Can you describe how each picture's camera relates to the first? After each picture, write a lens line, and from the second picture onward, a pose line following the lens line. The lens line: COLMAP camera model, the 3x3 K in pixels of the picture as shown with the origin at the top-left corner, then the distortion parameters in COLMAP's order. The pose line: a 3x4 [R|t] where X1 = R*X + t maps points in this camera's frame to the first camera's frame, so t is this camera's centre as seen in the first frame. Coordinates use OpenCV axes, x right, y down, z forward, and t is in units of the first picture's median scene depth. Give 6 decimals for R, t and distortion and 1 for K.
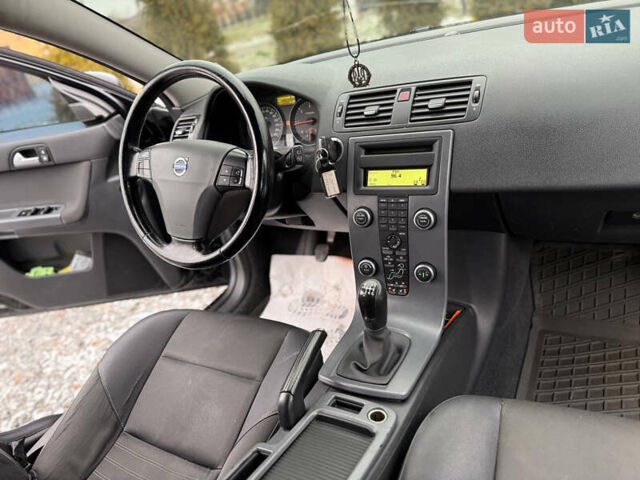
lens RADIAL K [[459.2, 0, 320.6], [0, 459.2, 250.8], [0, 0, 1]] dist [0.036472, -0.087606]
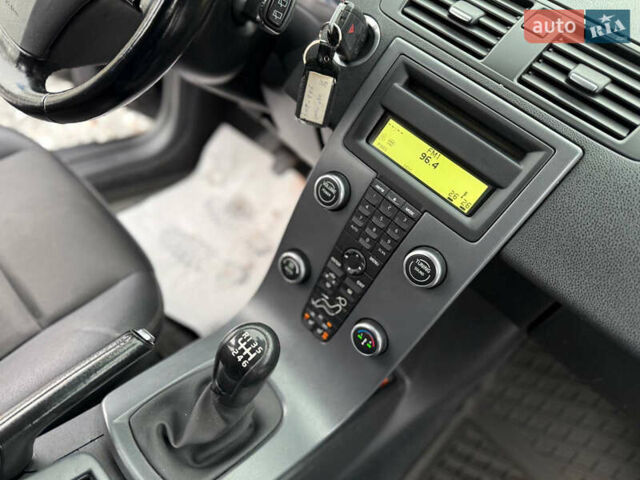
lens RADIAL K [[459.2, 0, 320.6], [0, 459.2, 250.8], [0, 0, 1]] dist [0.036472, -0.087606]
pose [[0.846032, 0.516044, 0.133893, 0.046370], [-0.533098, 0.816043, 0.223338, -0.128643], [0.005990, -0.260329, 0.965501, 0.475931]]
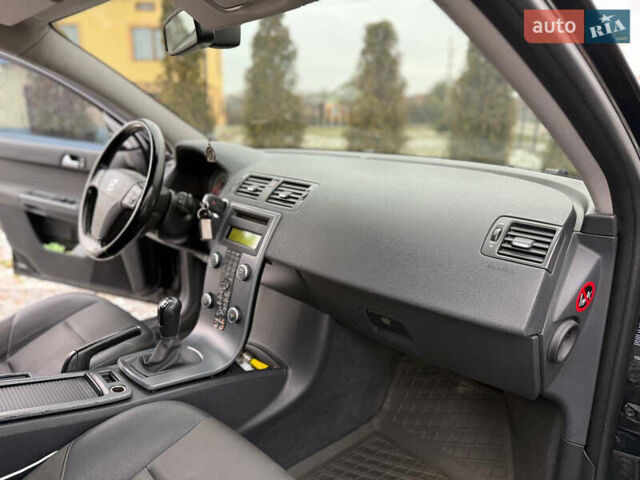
lens RADIAL K [[452.6, 0, 330.3], [0, 452.6, 240.1], [0, 0, 1]] dist [-0.004225, -0.001623]
pose [[0.927871, 0.310903, -0.205902, 0.638872], [-0.350594, 0.915435, -0.197640, 0.013348], [0.127043, 0.255573, 0.958406, -0.188745]]
